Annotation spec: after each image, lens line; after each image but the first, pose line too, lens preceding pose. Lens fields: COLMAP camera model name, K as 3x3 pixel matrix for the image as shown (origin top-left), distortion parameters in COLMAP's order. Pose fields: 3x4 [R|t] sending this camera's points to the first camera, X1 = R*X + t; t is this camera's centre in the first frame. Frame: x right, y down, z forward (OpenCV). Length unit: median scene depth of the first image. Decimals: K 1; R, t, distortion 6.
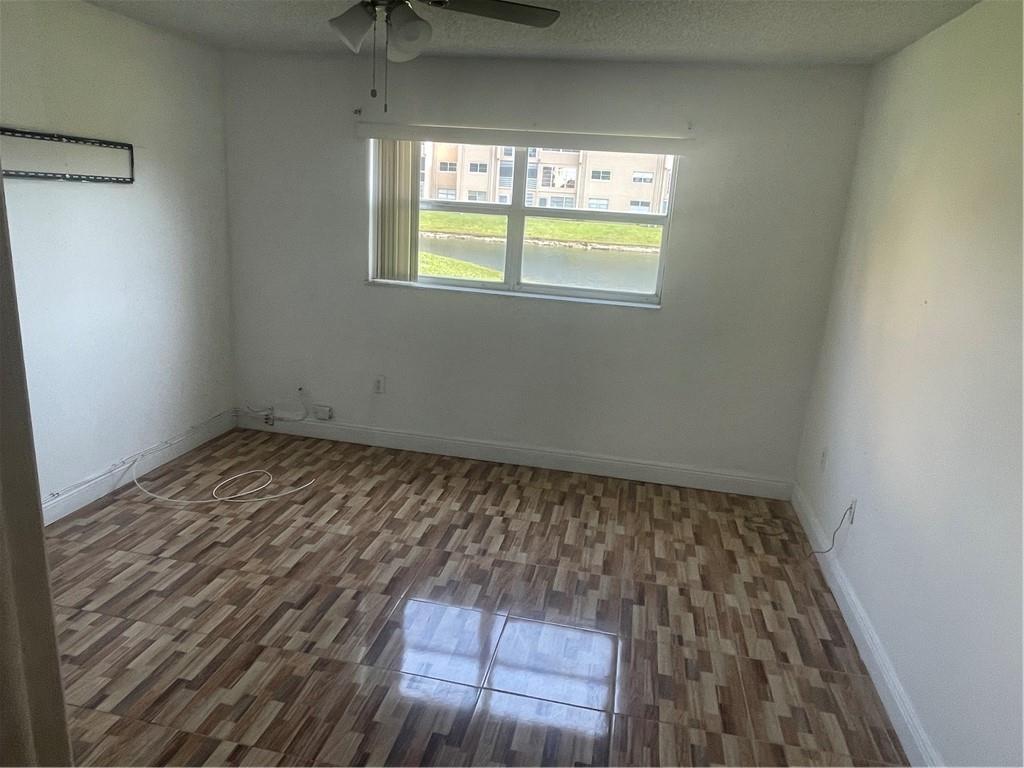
lens RADIAL K [[696.3, 0, 508.4], [0, 696.3, 384.4], [0, 0, 1]] dist [0.005300, -0.008159]
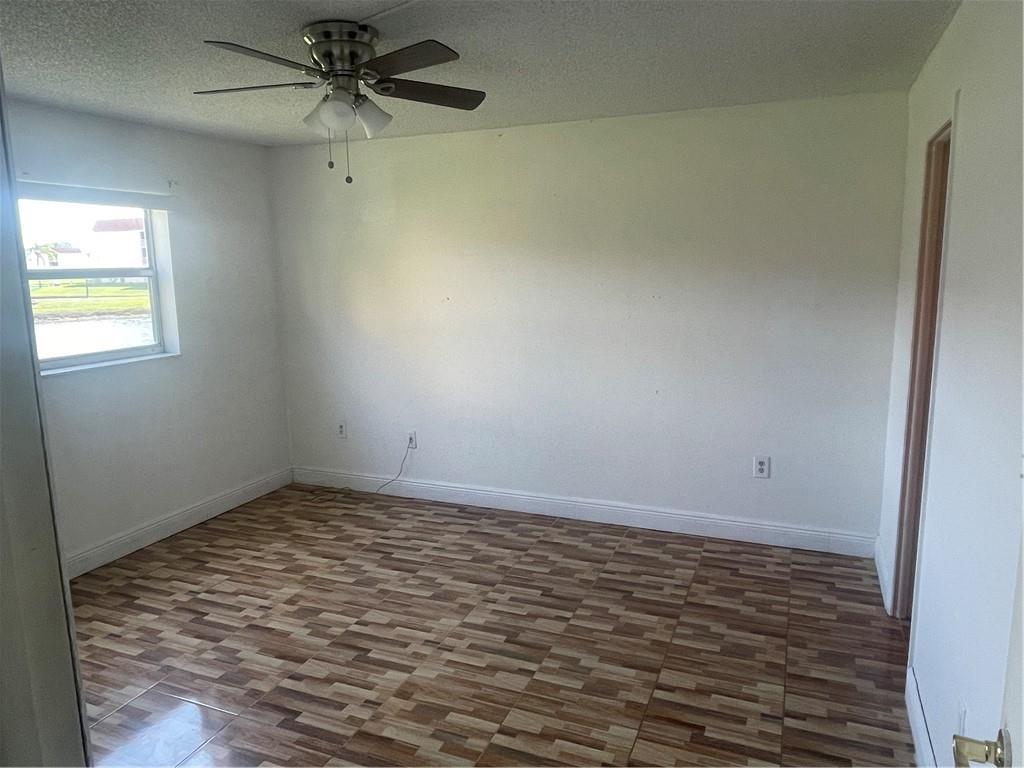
lens RADIAL K [[696.3, 0, 509.0], [0, 696.3, 381.7], [0, 0, 1]] dist [0.005300, -0.008159]
pose [[0.195823, -0.228097, 0.953743, -0.805379], [0.283127, 0.944306, 0.167708, -0.123628], [-0.938878, 0.237190, 0.249497, 0.340388]]
